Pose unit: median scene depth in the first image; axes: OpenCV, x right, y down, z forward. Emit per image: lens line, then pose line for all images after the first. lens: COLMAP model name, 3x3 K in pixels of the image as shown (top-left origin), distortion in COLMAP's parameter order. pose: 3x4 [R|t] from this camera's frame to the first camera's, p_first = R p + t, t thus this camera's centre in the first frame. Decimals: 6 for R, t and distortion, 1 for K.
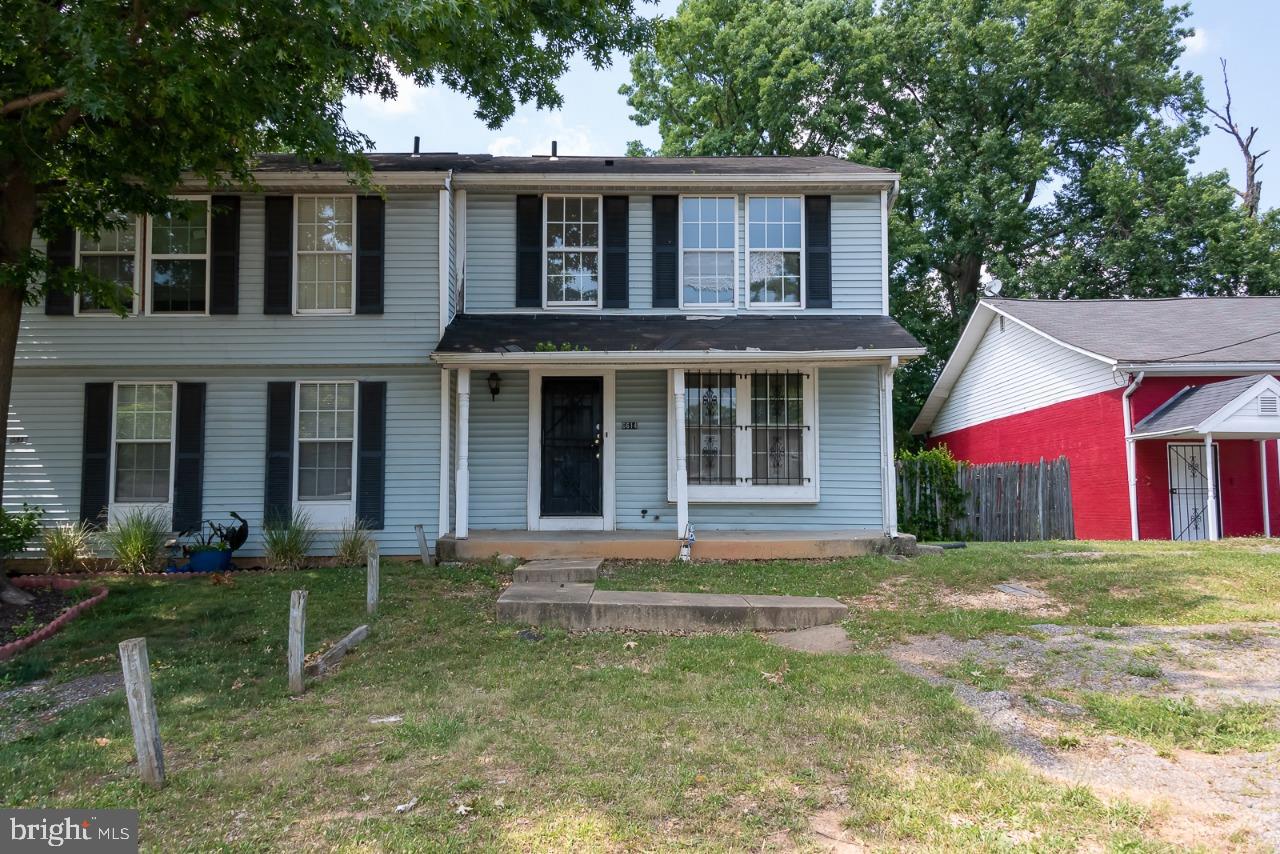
lens RADIAL K [[1009.3, 0, 641.4], [0, 1009.3, 429.4], [0, 0, 1]] dist [0.043027, 0.000453]
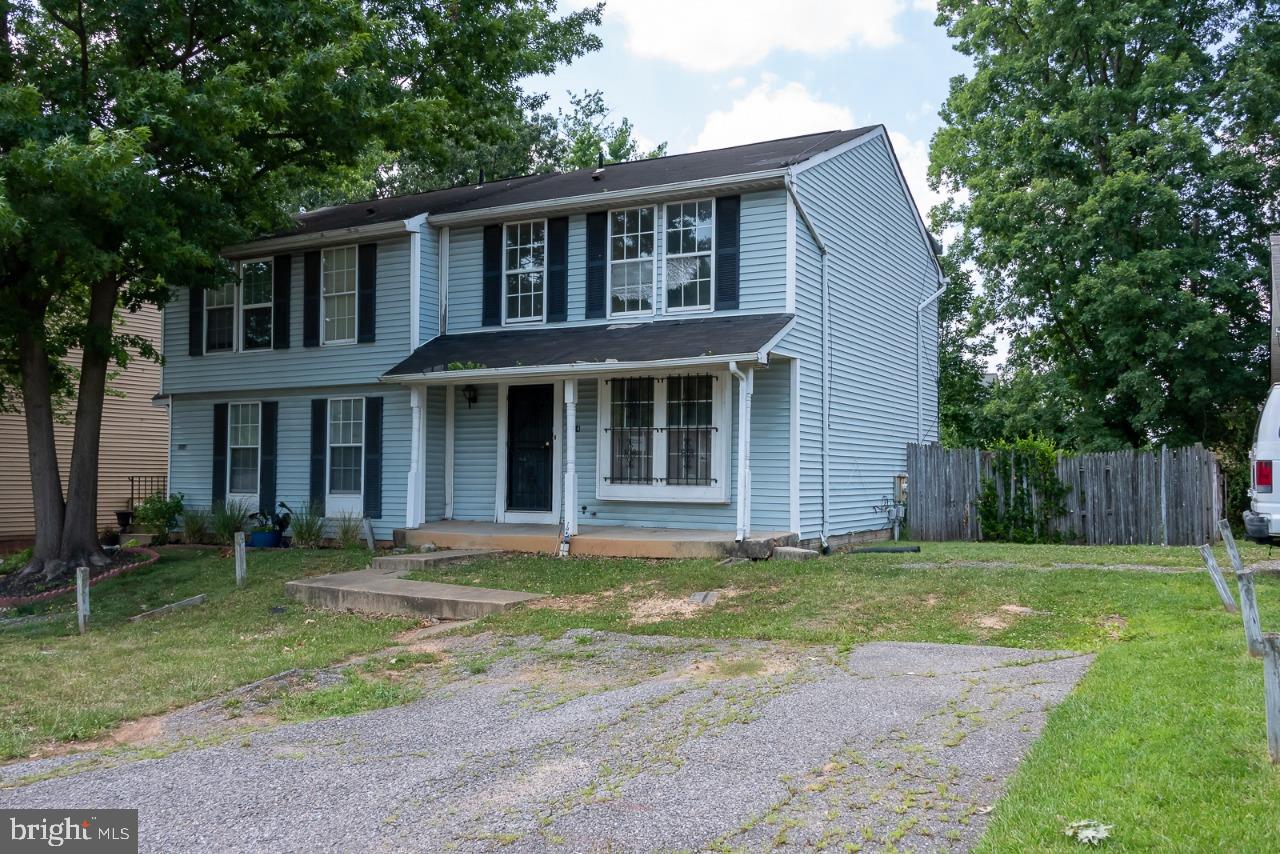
lens RADIAL K [[1124.9, 0, 637.6], [0, 1124.9, 424.2], [0, 0, 1]] dist [0.004257, -0.007786]
pose [[0.870125, -0.014818, -0.492609, 0.652013], [0.032042, 0.999134, 0.026543, -0.038911], [0.491789, -0.038880, 0.869846, -0.020938]]
